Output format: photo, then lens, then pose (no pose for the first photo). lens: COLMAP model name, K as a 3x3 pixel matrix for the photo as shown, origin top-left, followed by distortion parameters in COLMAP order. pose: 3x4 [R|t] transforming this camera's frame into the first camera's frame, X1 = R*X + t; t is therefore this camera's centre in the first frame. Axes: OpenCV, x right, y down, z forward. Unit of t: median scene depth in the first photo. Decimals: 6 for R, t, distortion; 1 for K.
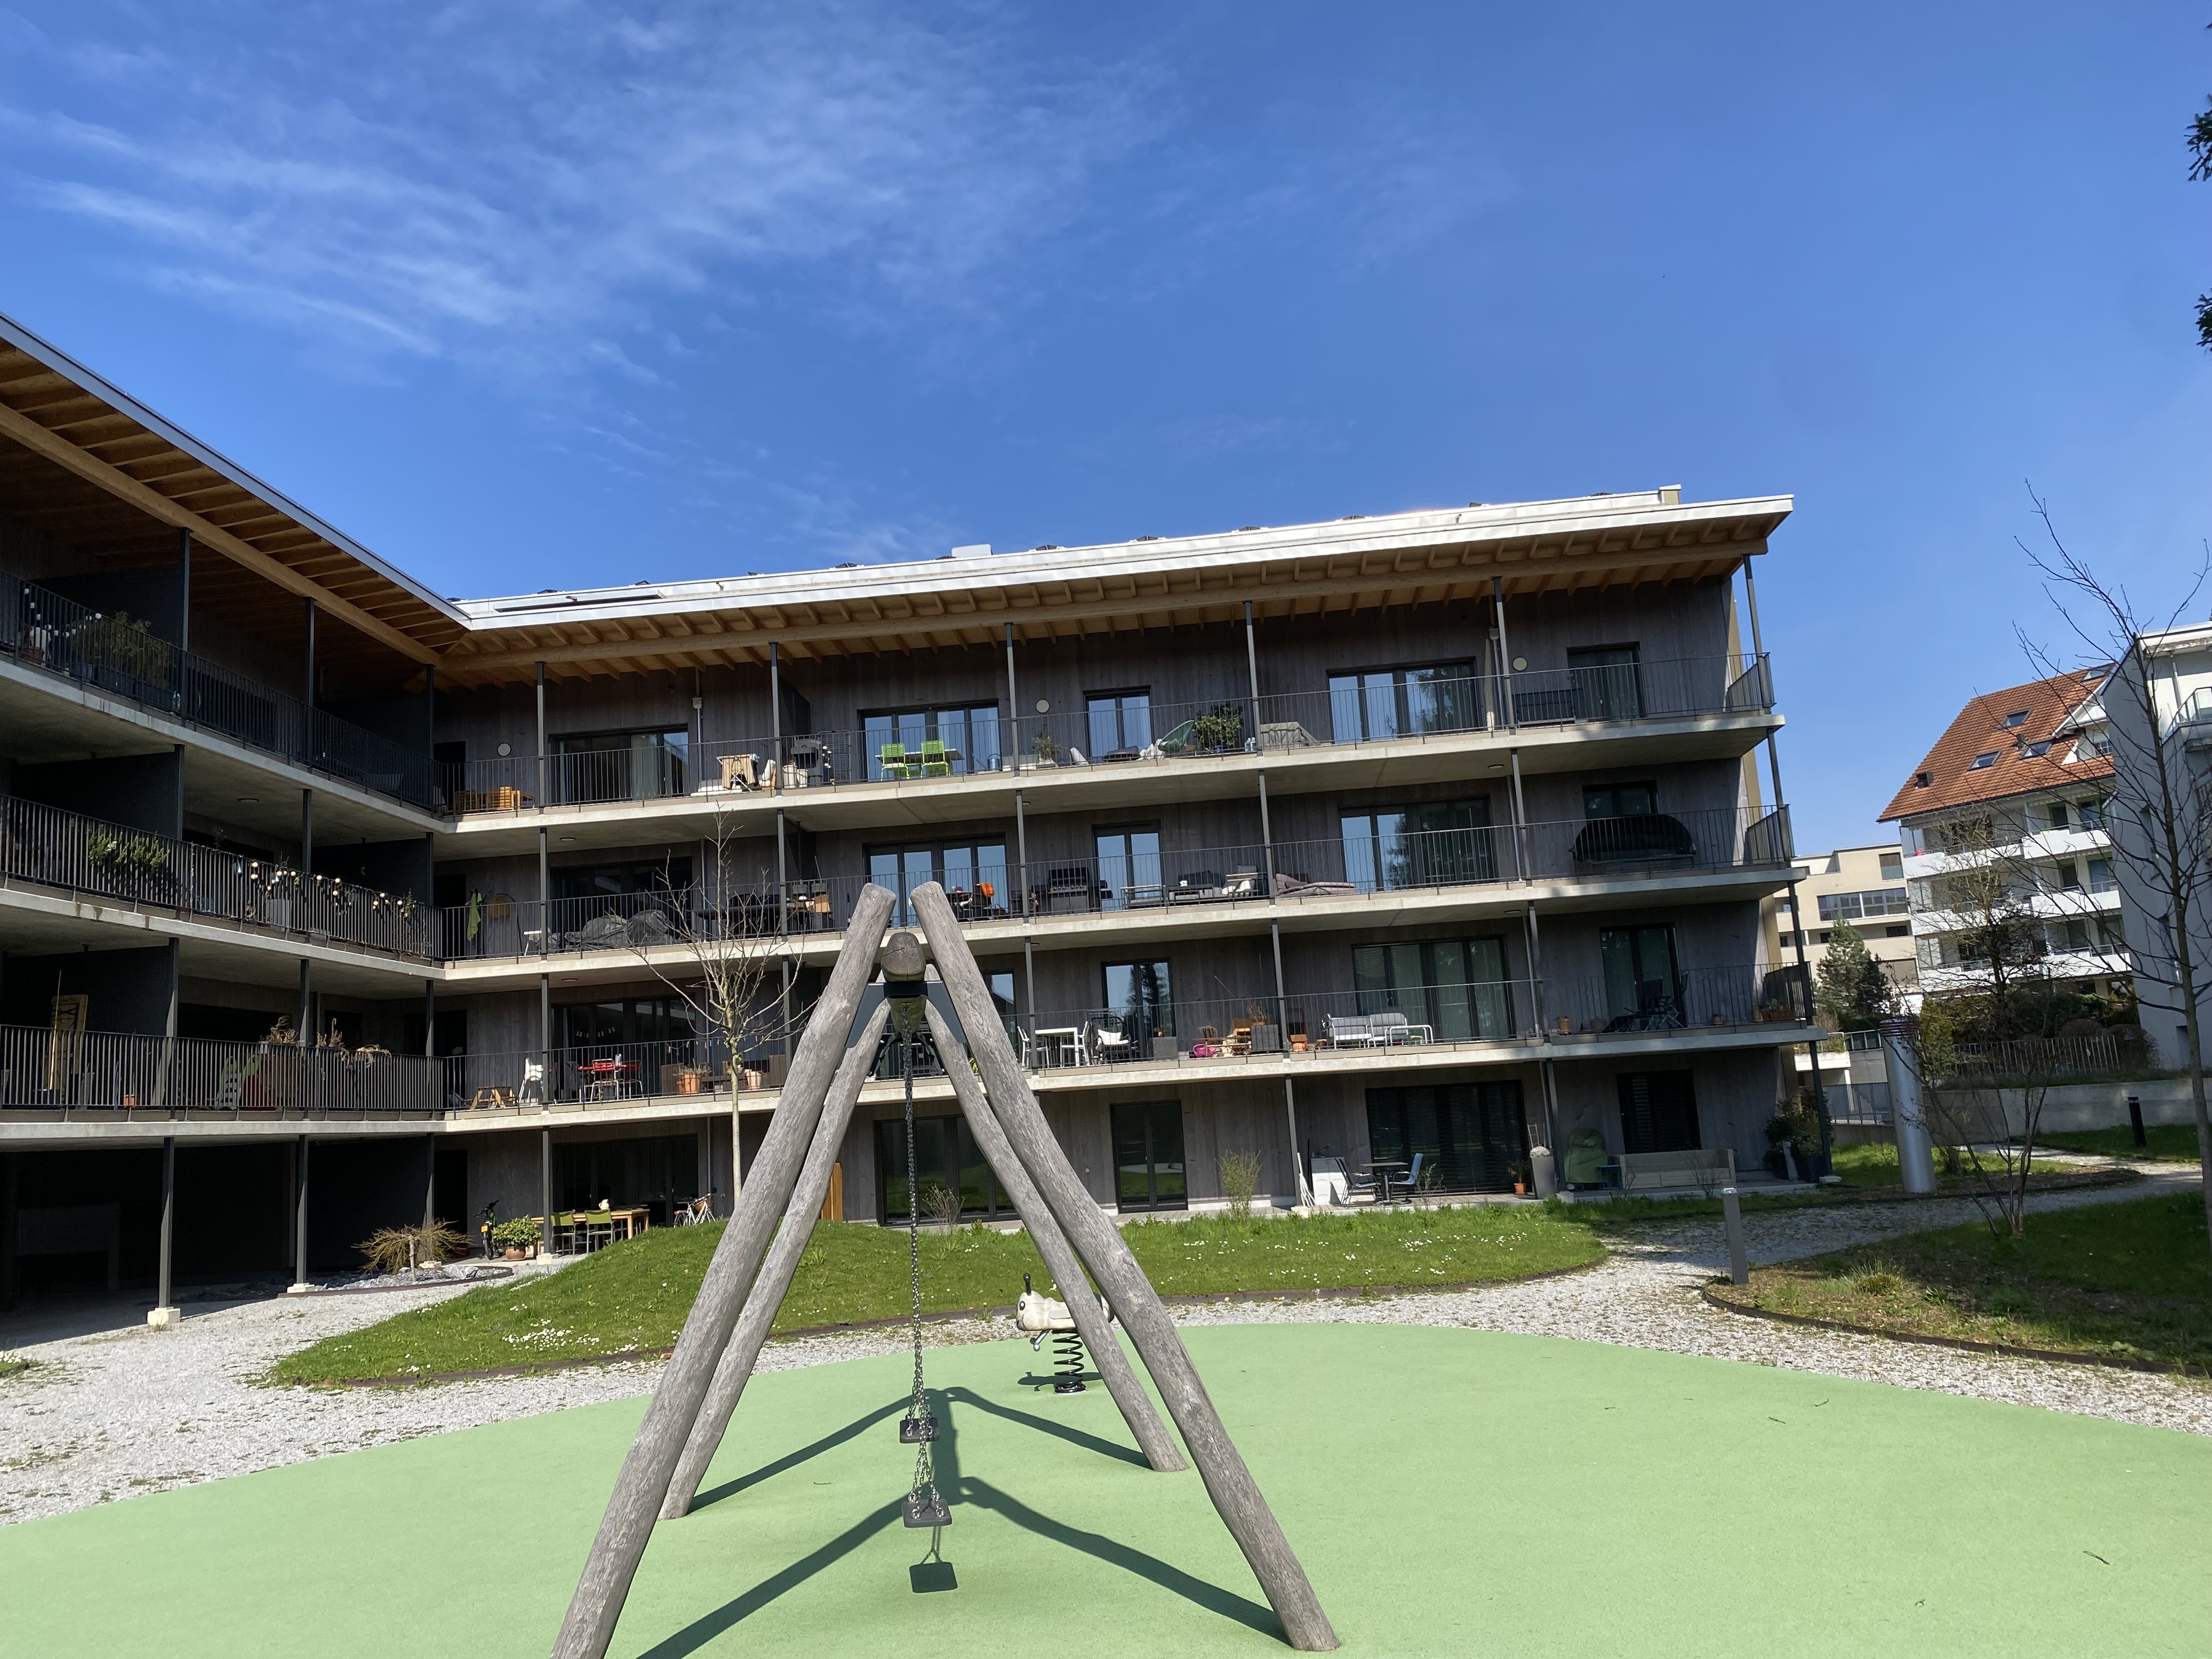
lens RADIAL K [[1702.0, 0, 1106.0], [0, 1702.0, 829.5], [0, 0, 1]] dist [0.079916, -0.110386]
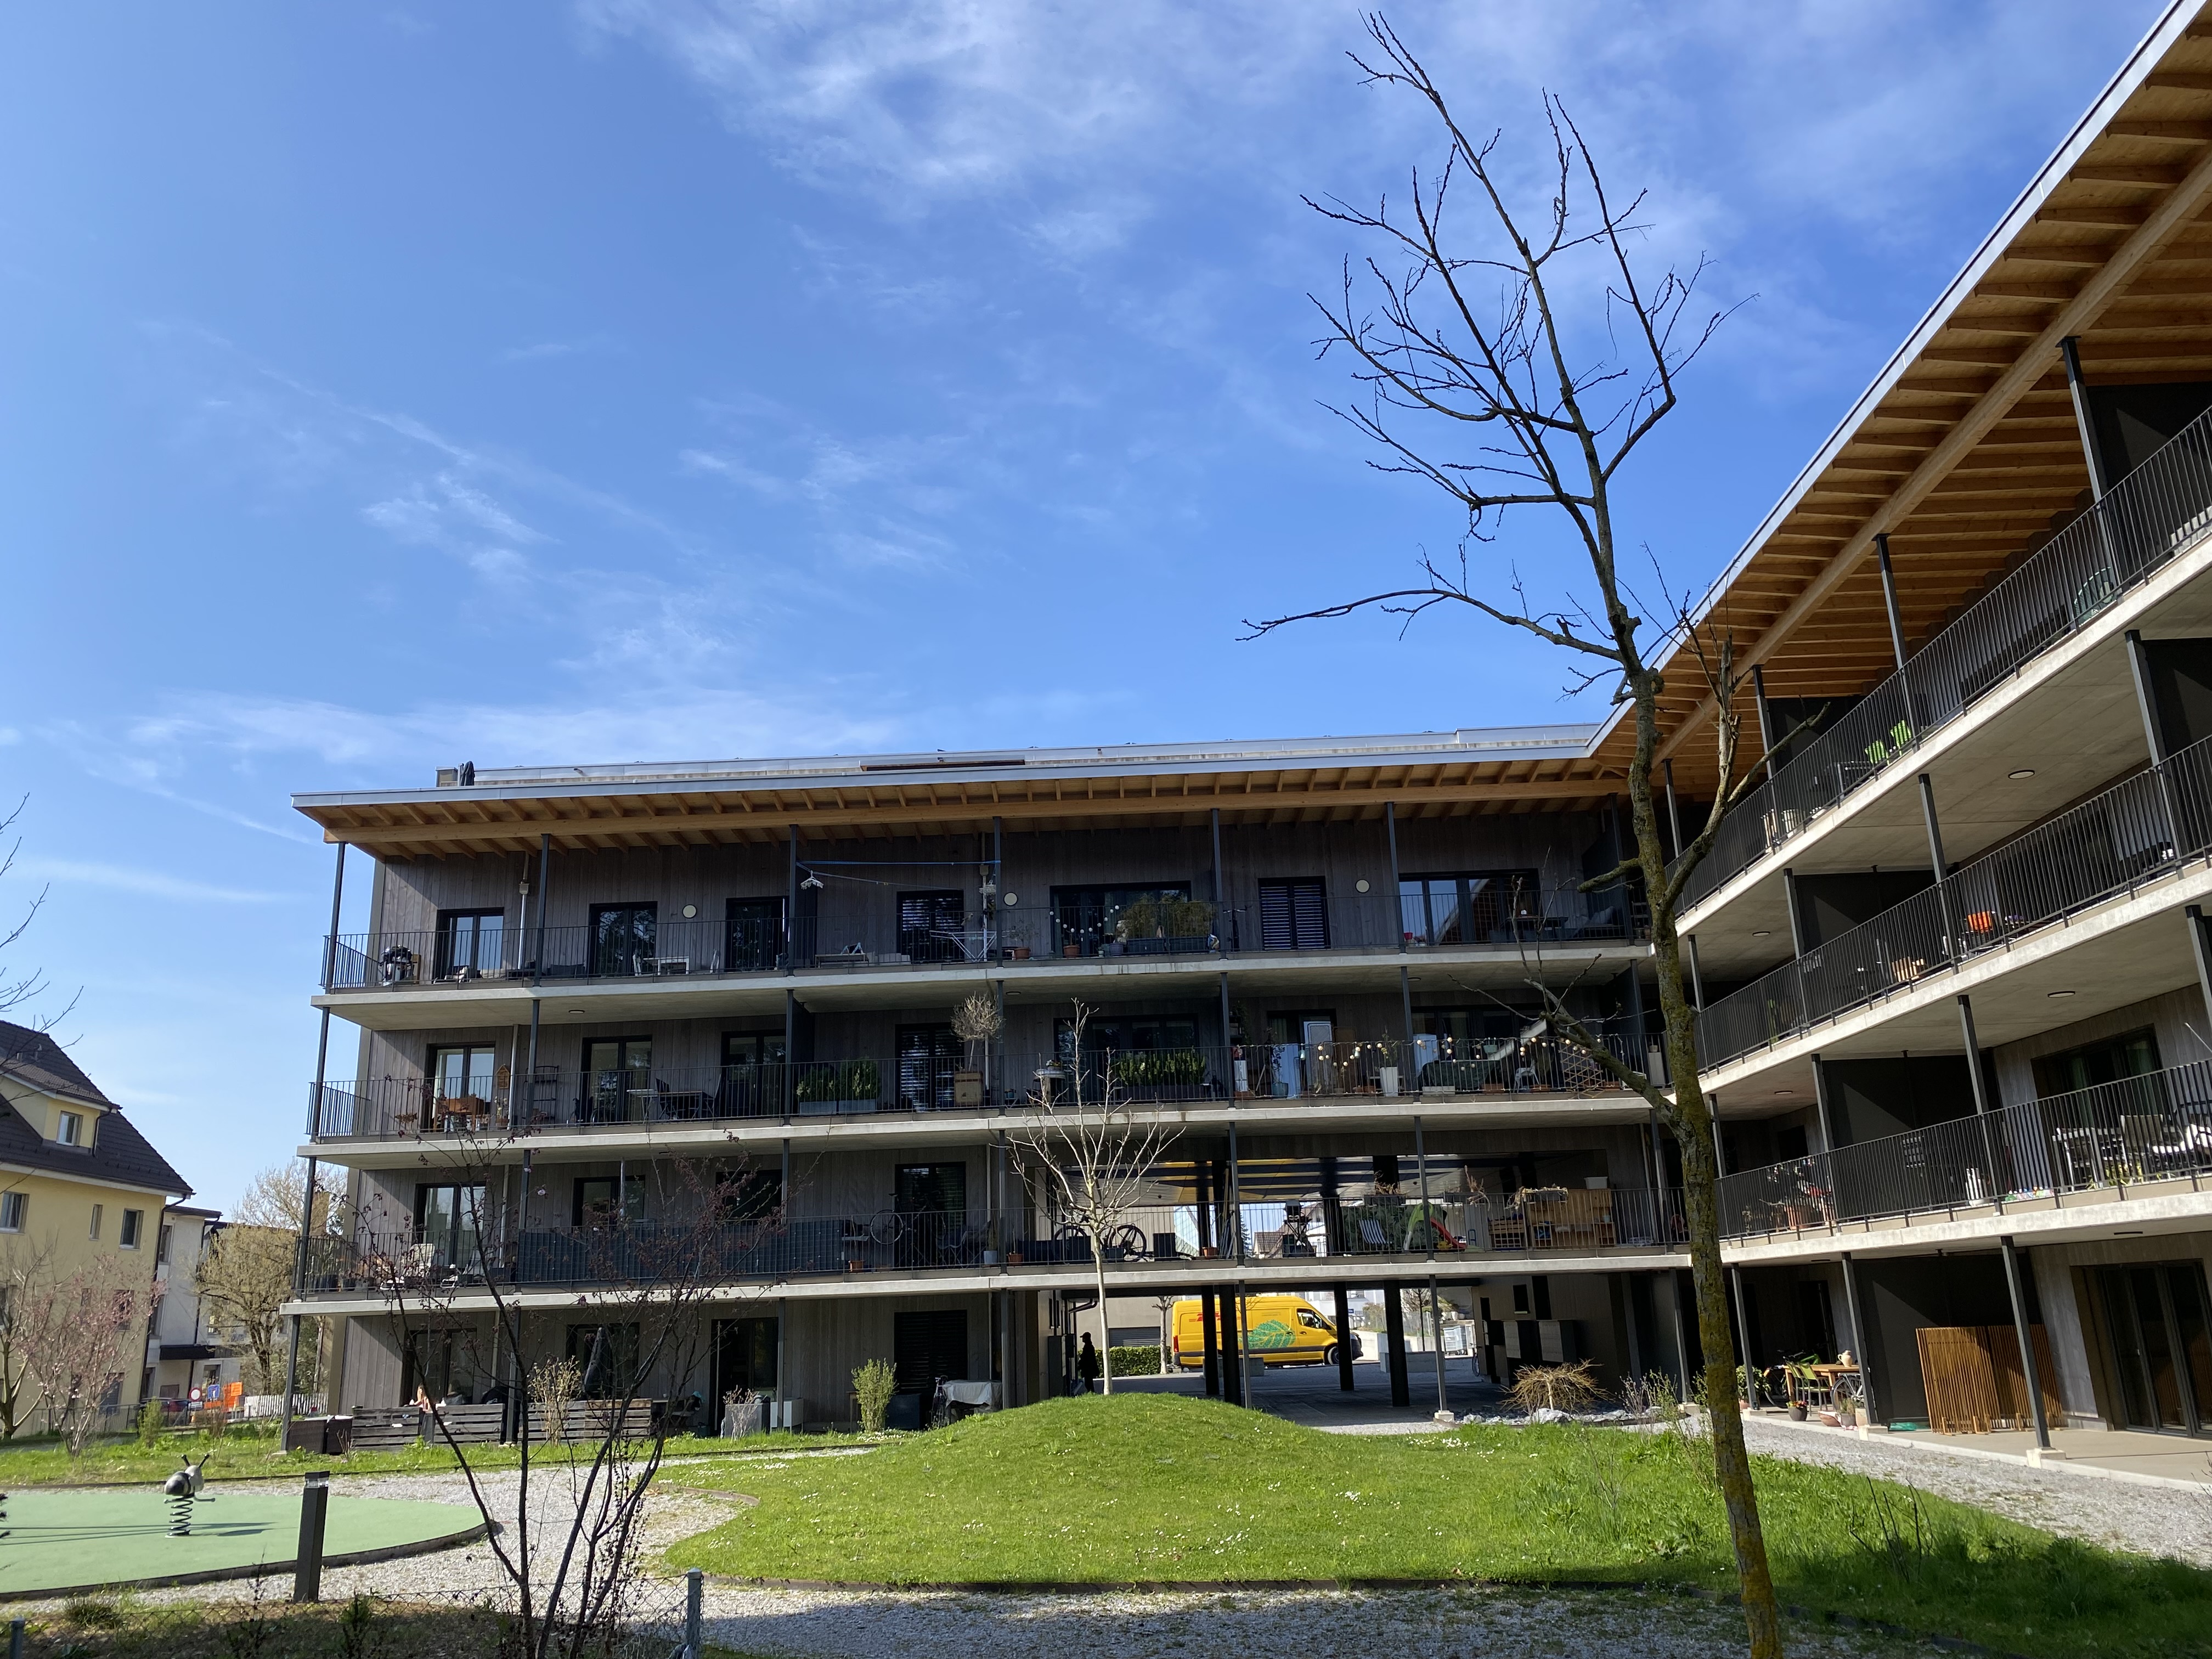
lens RADIAL K [[1702.0, 0, 1106.0], [0, 1702.0, 829.5], [0, 0, 1]] dist [0.079916, -0.110386]
pose [[0.070825, -0.223181, -0.972201, 0.566334], [0.197370, 0.958514, -0.205660, 0.072123], [0.977767, -0.177317, 0.111936, 0.595372]]
